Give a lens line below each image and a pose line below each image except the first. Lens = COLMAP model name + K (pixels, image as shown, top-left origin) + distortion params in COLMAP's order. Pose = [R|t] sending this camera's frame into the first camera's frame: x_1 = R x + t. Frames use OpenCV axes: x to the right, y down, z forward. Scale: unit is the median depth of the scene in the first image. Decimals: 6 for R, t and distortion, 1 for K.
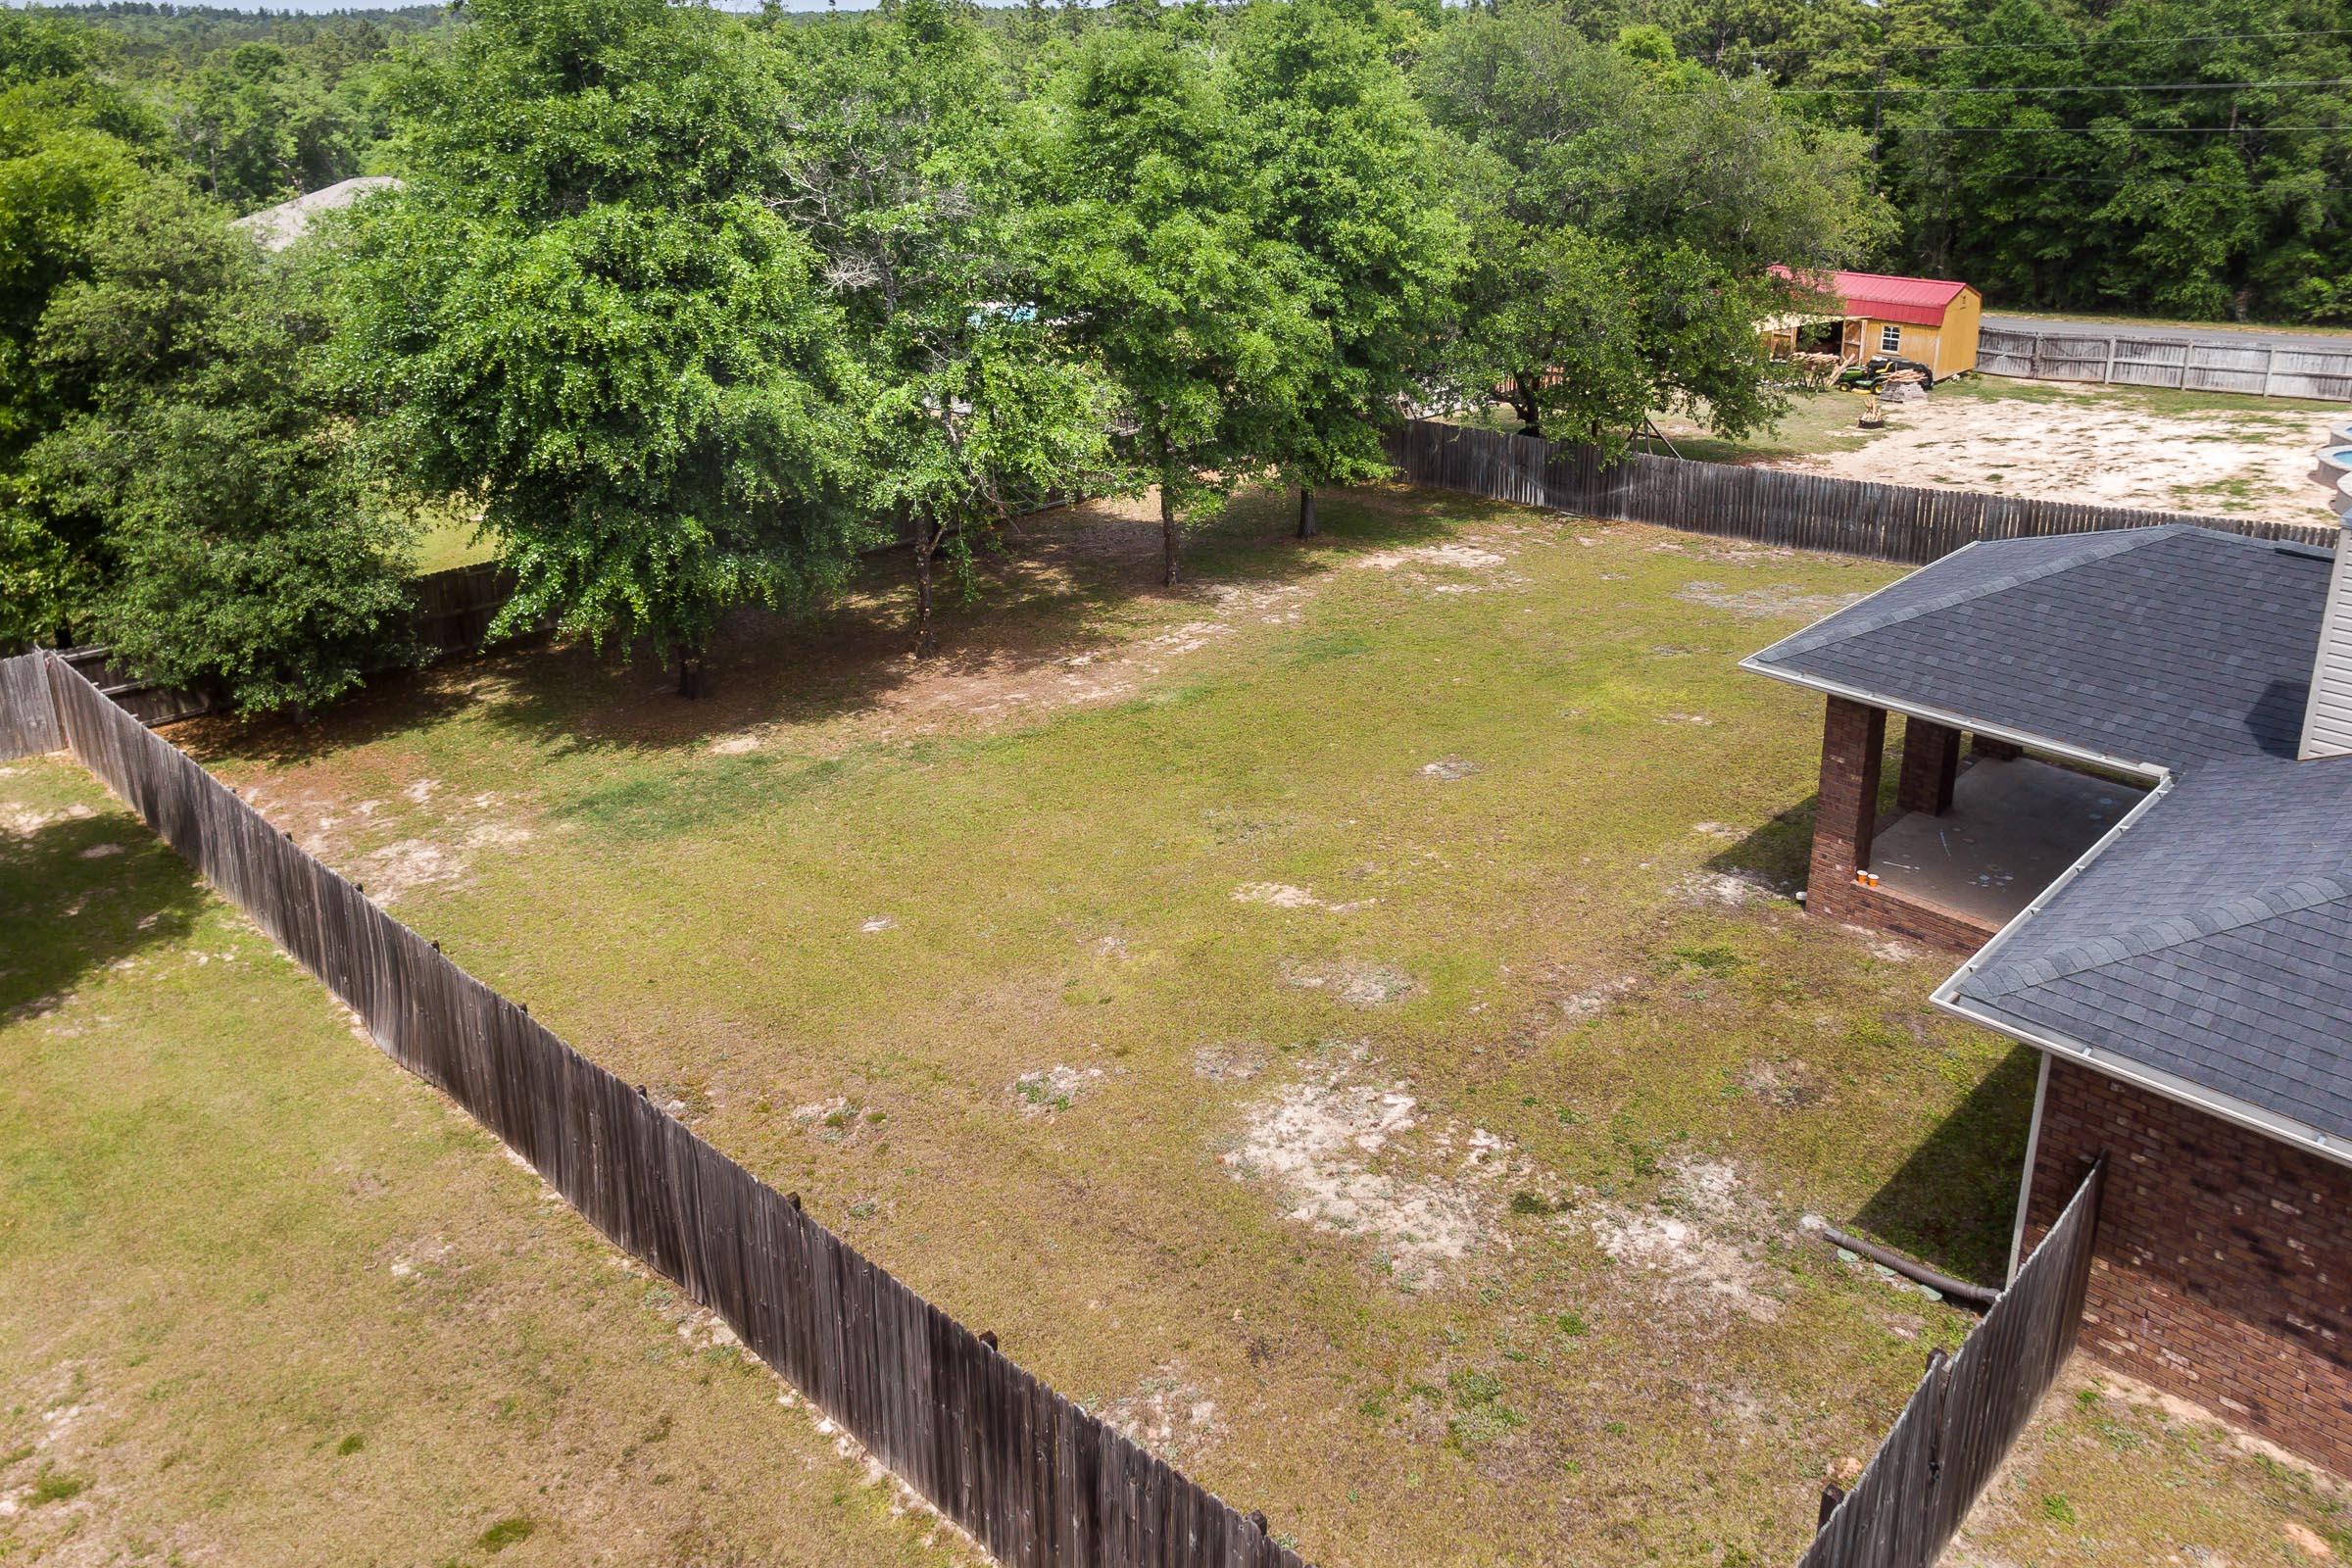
lens RADIAL K [[1699.4, 0, 1176.0], [0, 1699.4, 784.0], [0, 0, 1]] dist [-0.039306, 0.053972]
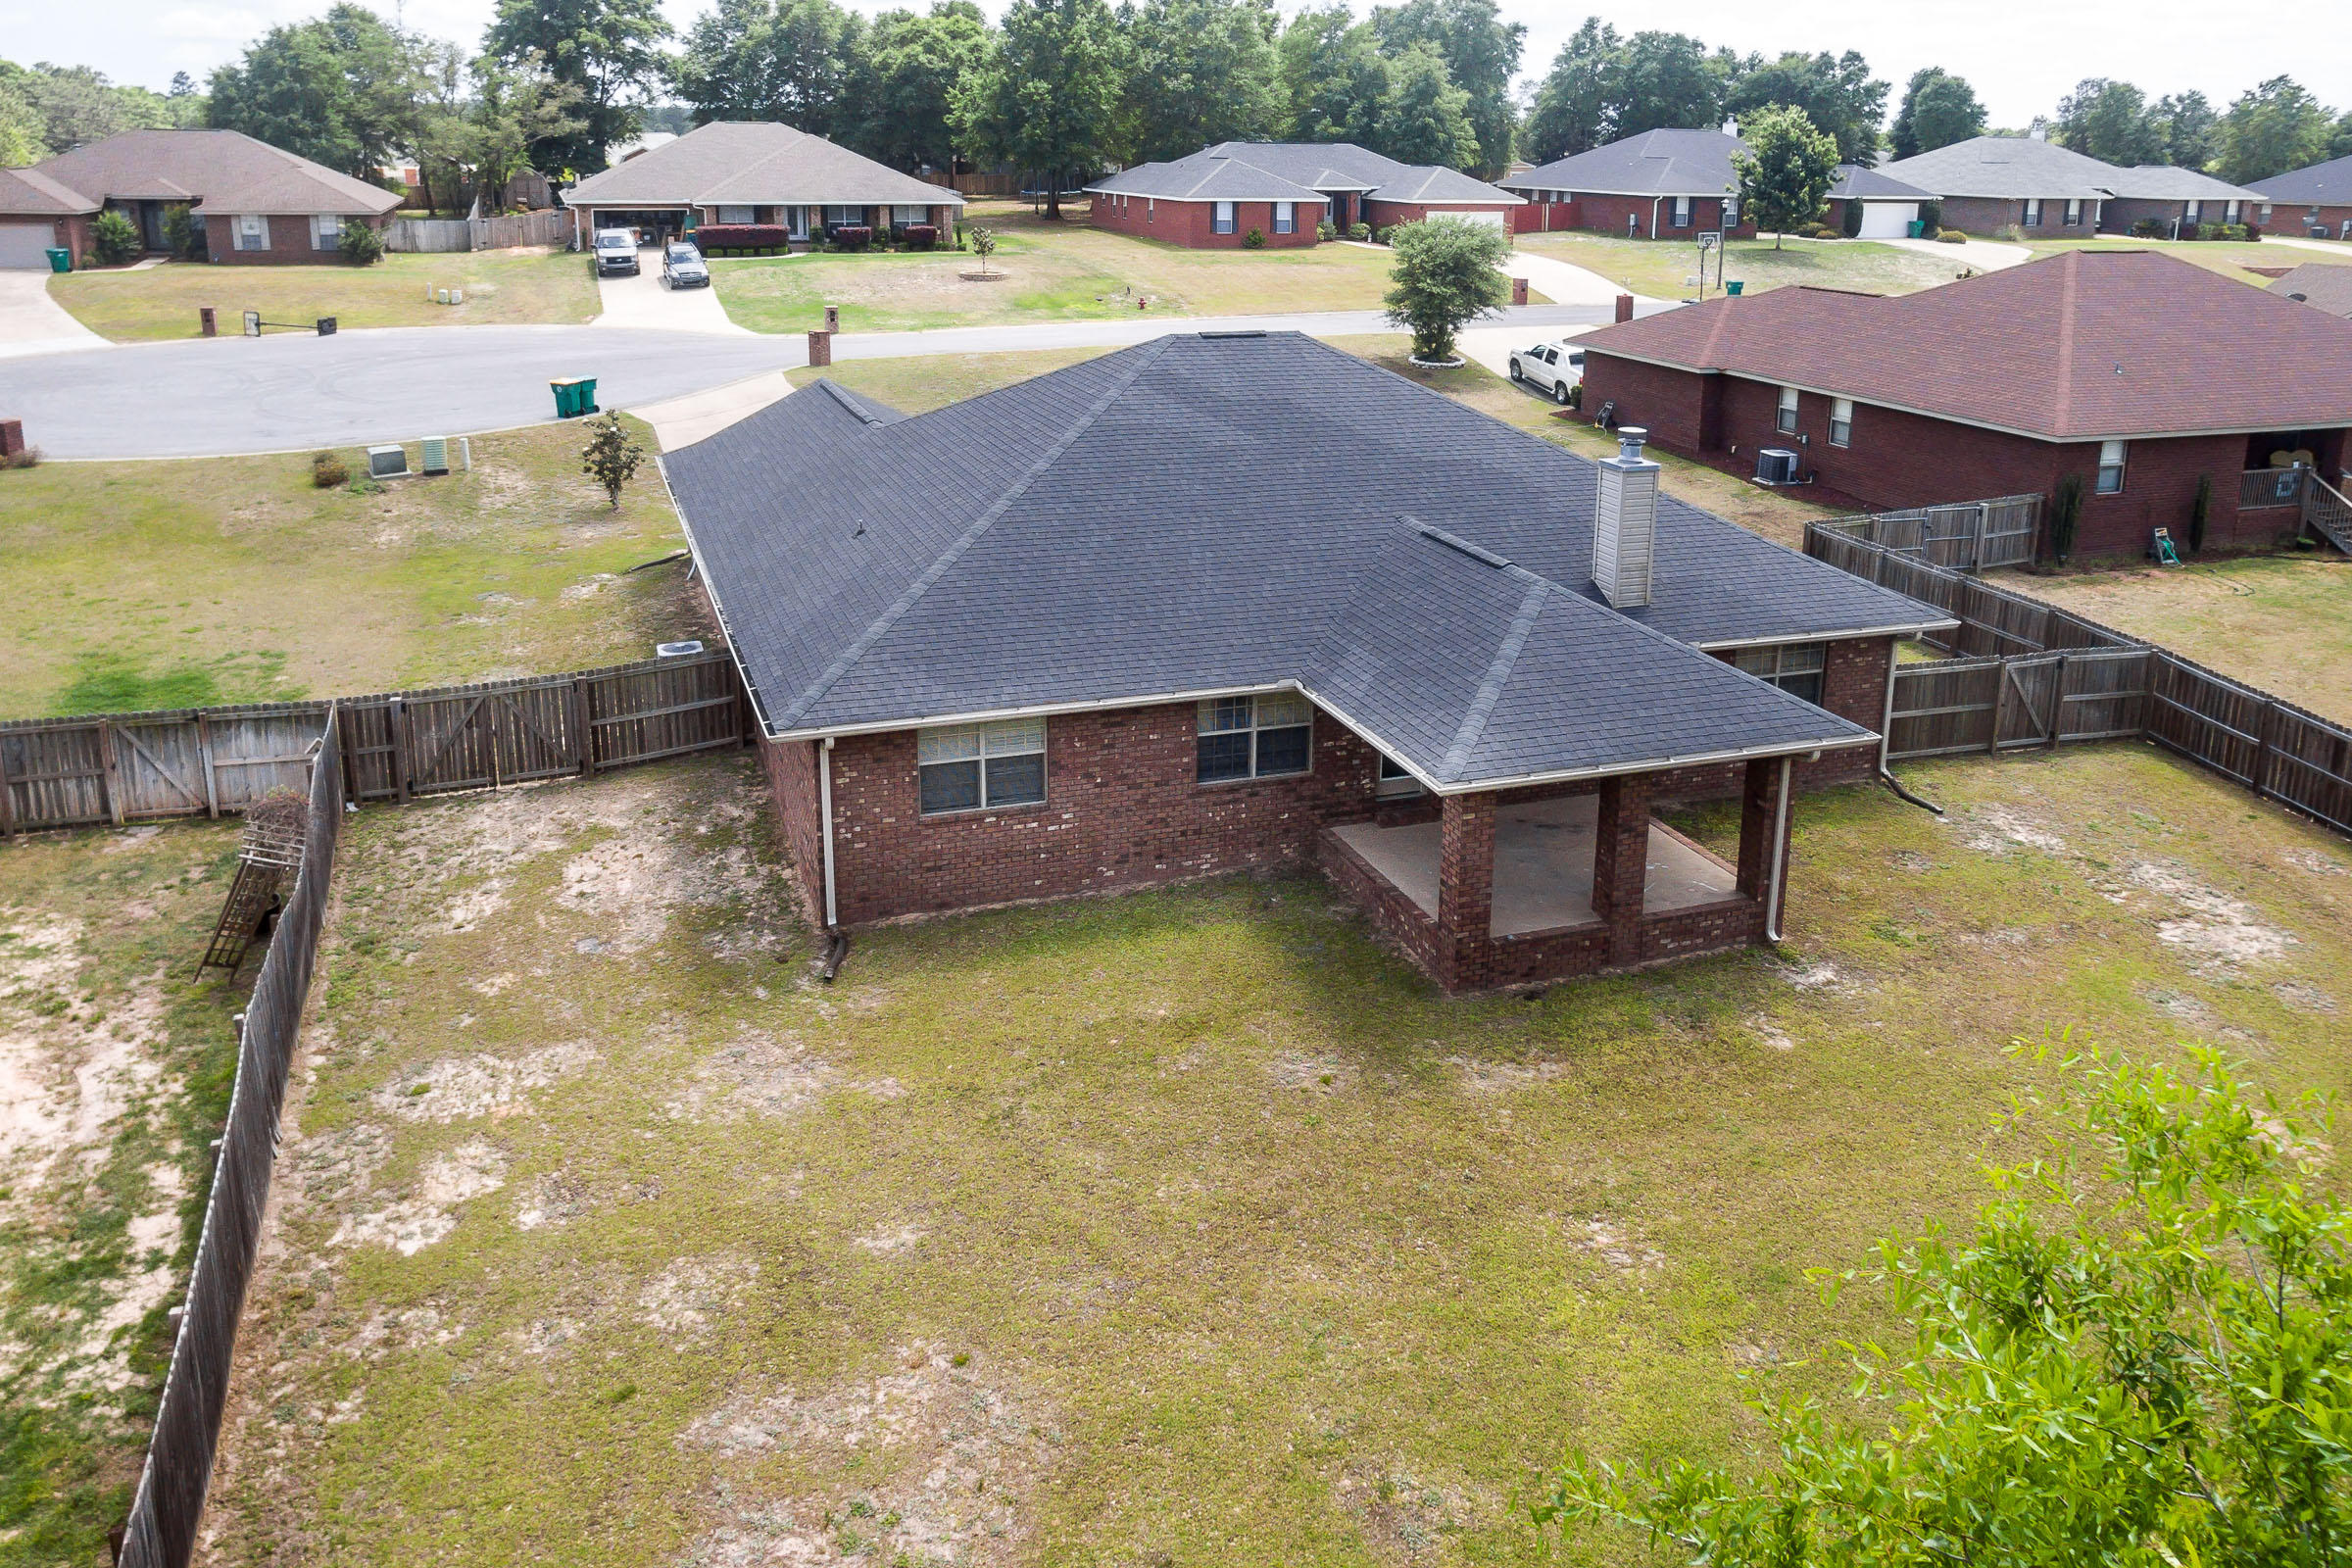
lens RADIAL K [[1699.4, 0, 1176.0], [0, 1699.4, 784.0], [0, 0, 1]] dist [-0.039306, 0.053972]
pose [[-0.902492, -0.171588, 0.395052, 0.368981], [0.161337, 0.715758, 0.679456, -1.096845], [-0.399348, 0.676940, -0.618282, 2.255236]]
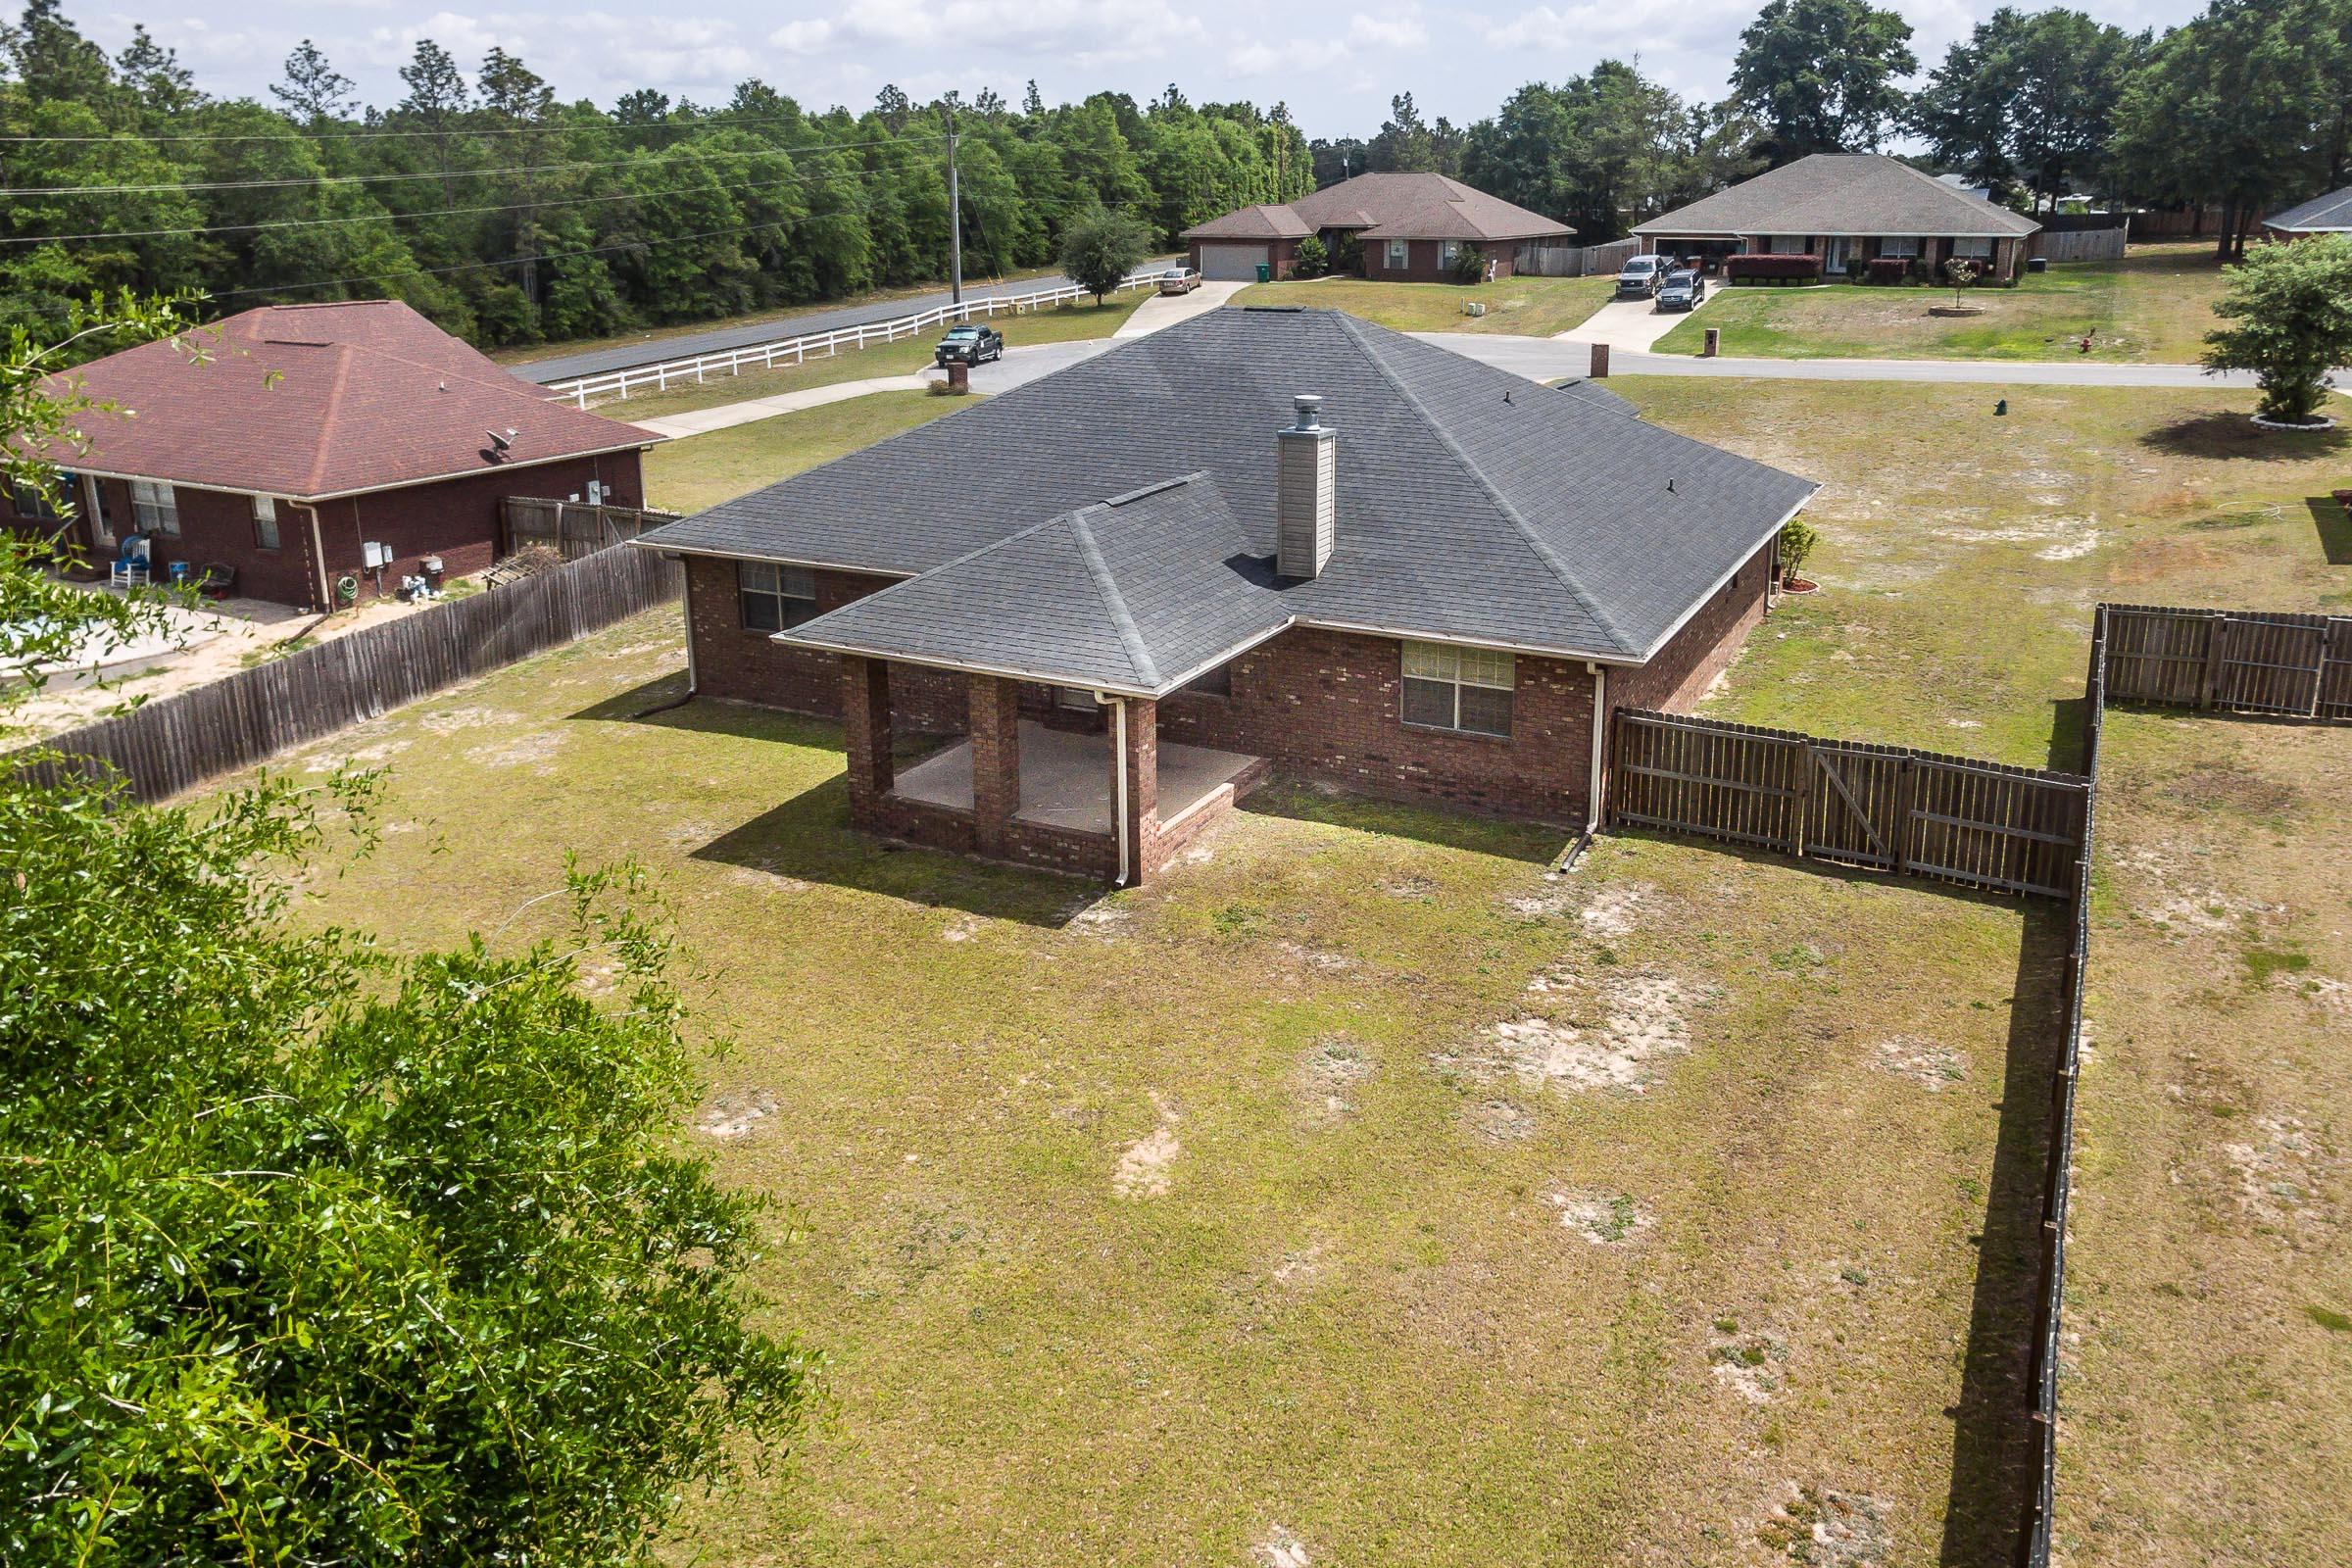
lens RADIAL K [[1654.6, 0, 1258.8], [0, 1654.6, 788.8], [0, 0, 1]] dist [0.043692, 0.005641]
pose [[-0.327263, -0.330827, 0.885128, -0.870376], [0.389784, 0.806041, 0.445384, -0.598675], [-0.860795, 0.490766, -0.134836, 1.283466]]
